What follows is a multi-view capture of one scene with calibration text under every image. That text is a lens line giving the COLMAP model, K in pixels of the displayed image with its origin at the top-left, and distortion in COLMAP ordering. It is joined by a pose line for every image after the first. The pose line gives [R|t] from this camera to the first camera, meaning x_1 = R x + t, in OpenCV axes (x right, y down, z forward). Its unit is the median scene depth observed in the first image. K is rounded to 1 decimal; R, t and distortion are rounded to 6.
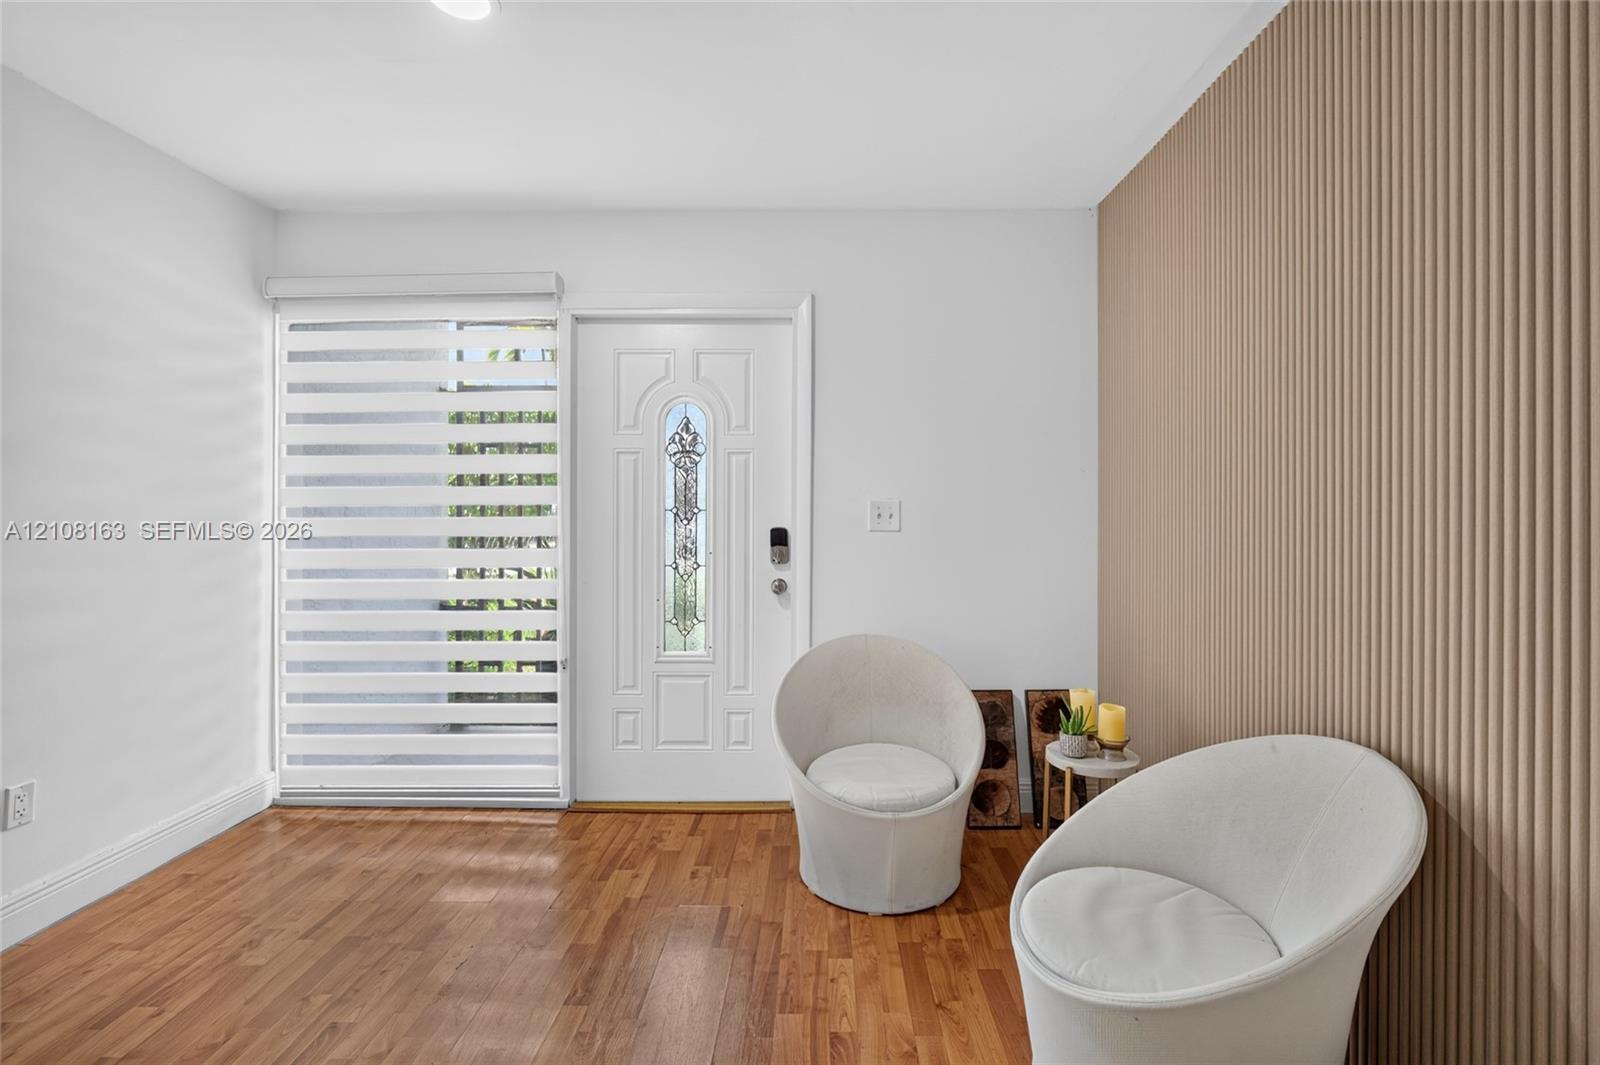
lens RADIAL K [[708.4, 0, 793.2], [0, 708.4, 508.4], [0, 0, 1]] dist [0.001714, 0.000487]
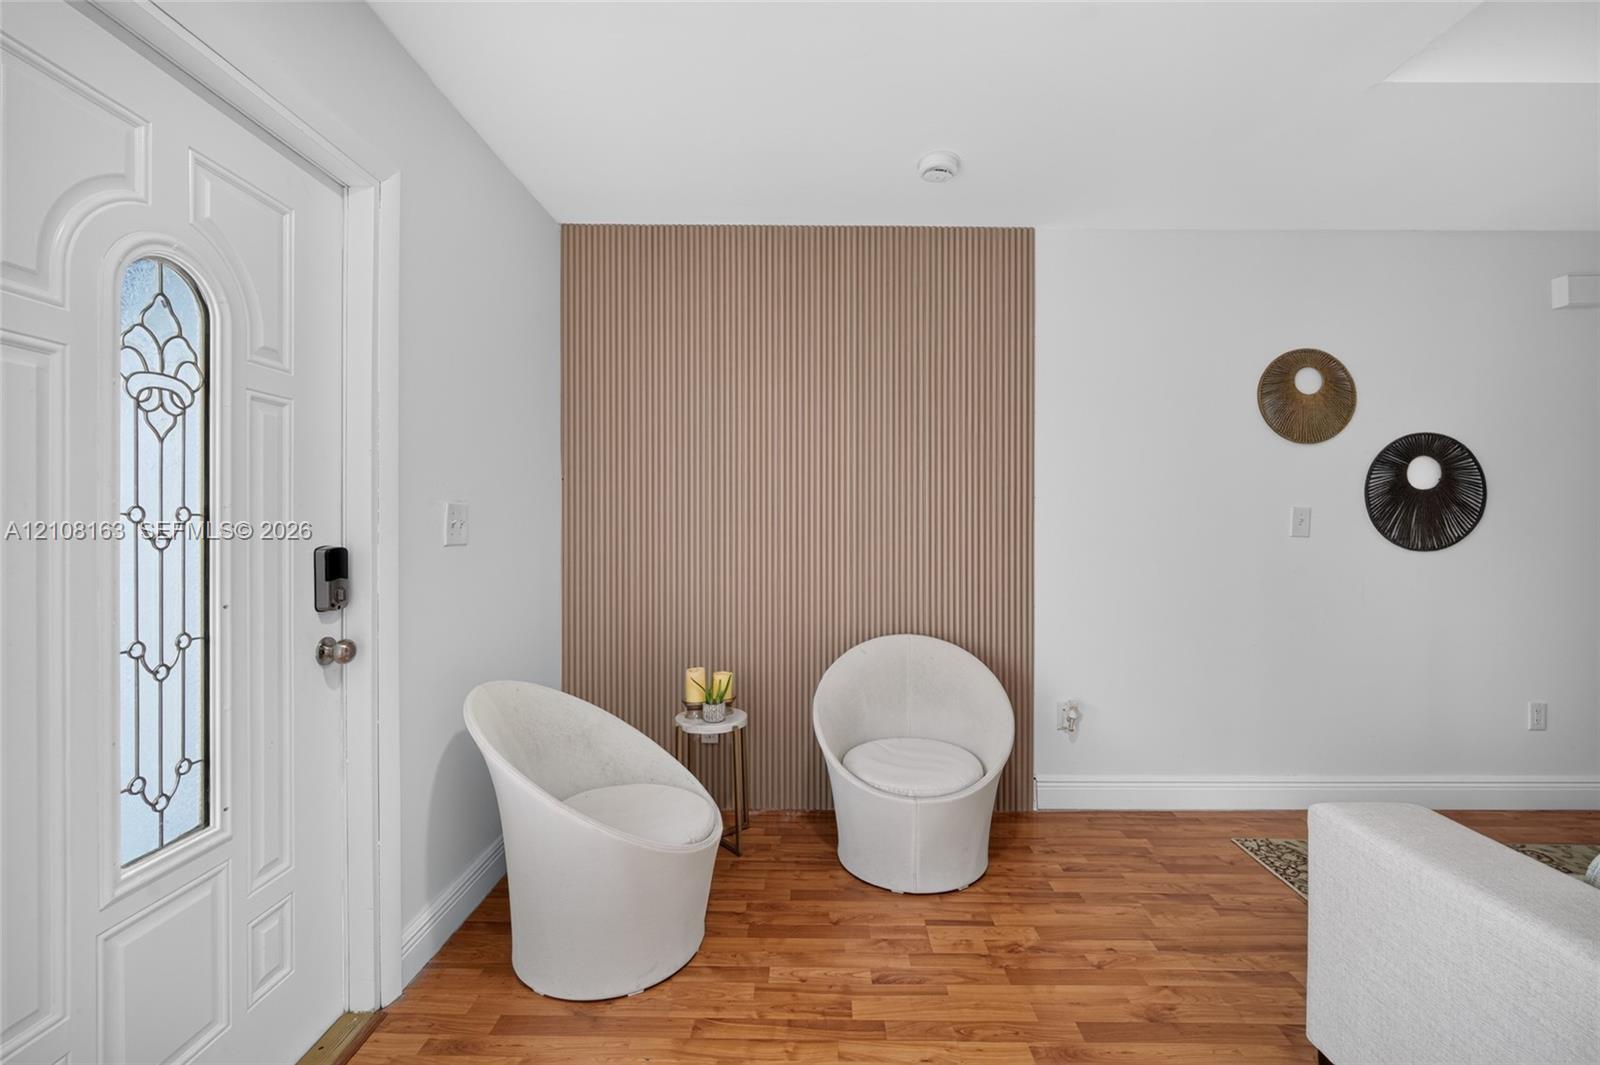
lens RADIAL K [[708.4, 0, 798.0], [0, 708.4, 519.7], [0, 0, 1]] dist [0.001714, 0.000487]
pose [[-0.006913, 0.001349, 0.999975, -0.852001], [-0.000427, 0.999999, -0.001352, 0.007737], [-0.999976, -0.000436, -0.006913, 0.902689]]
